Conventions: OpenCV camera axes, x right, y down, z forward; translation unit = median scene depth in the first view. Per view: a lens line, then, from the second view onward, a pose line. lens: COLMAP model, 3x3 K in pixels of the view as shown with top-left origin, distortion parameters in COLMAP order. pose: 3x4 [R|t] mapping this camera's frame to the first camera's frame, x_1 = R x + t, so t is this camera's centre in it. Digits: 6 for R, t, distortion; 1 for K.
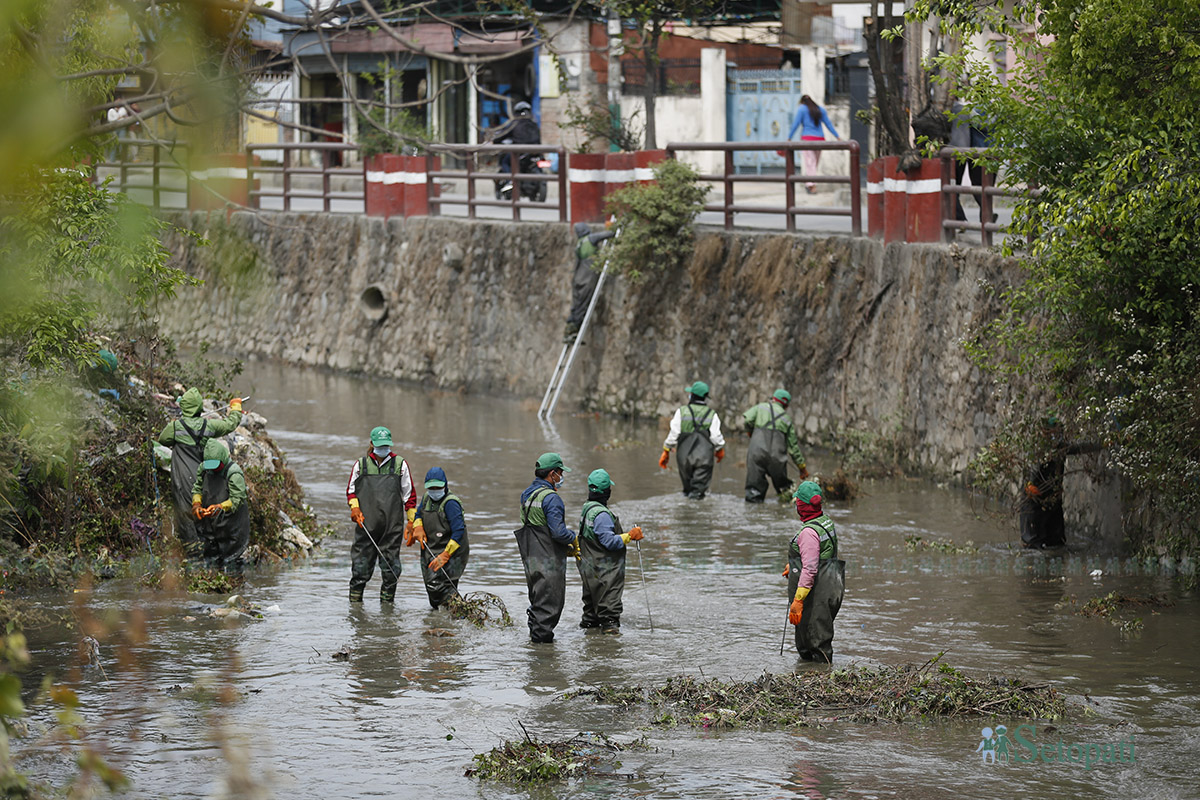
lens RADIAL K [[4992.9, 0, 600.0], [0, 4992.9, 400.0], [0, 0, 1]] dist [0.004720, -0.022407]
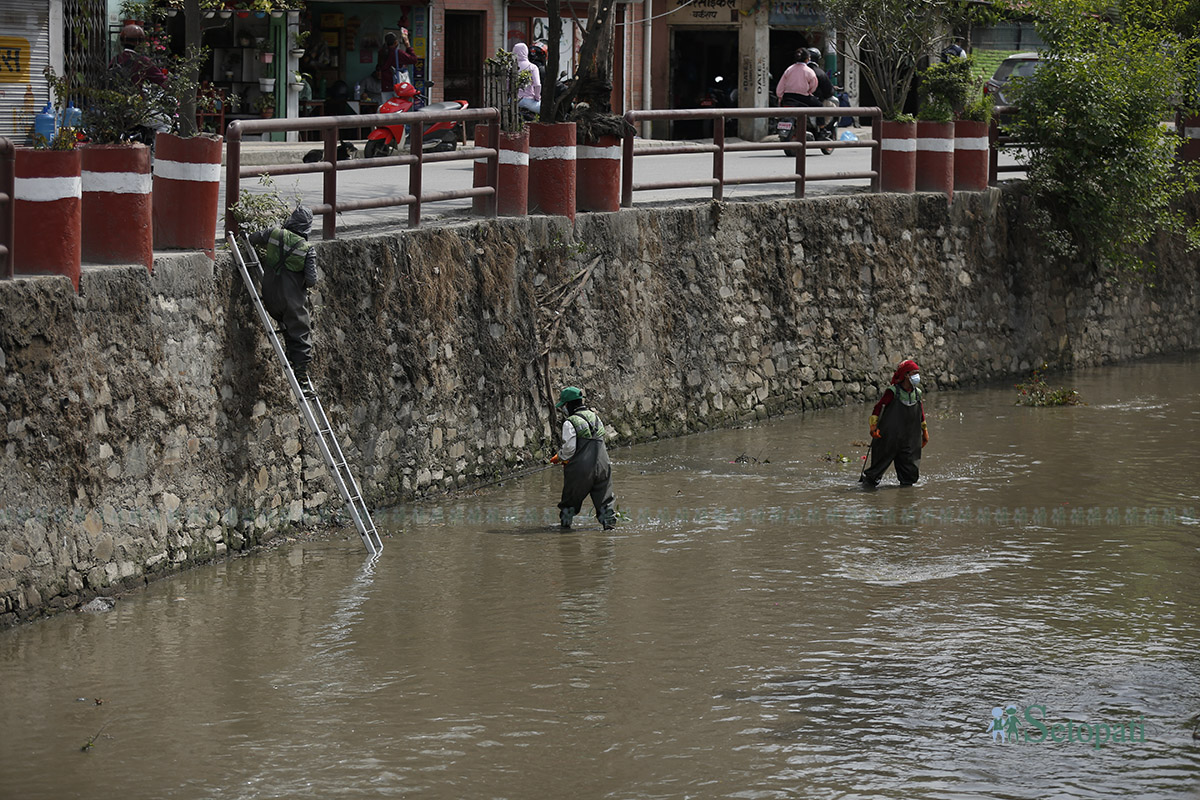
lens RADIAL K [[3773.5, 0, 600.0], [0, 3773.5, 400.0], [0, 0, 1]] dist [-0.096109, -0.082308]
pose [[-0.835722, -0.020645, 0.548764, -0.318401], [0.049087, 0.992484, 0.112094, -0.072181], [-0.546954, 0.120617, -0.828428, 1.478366]]
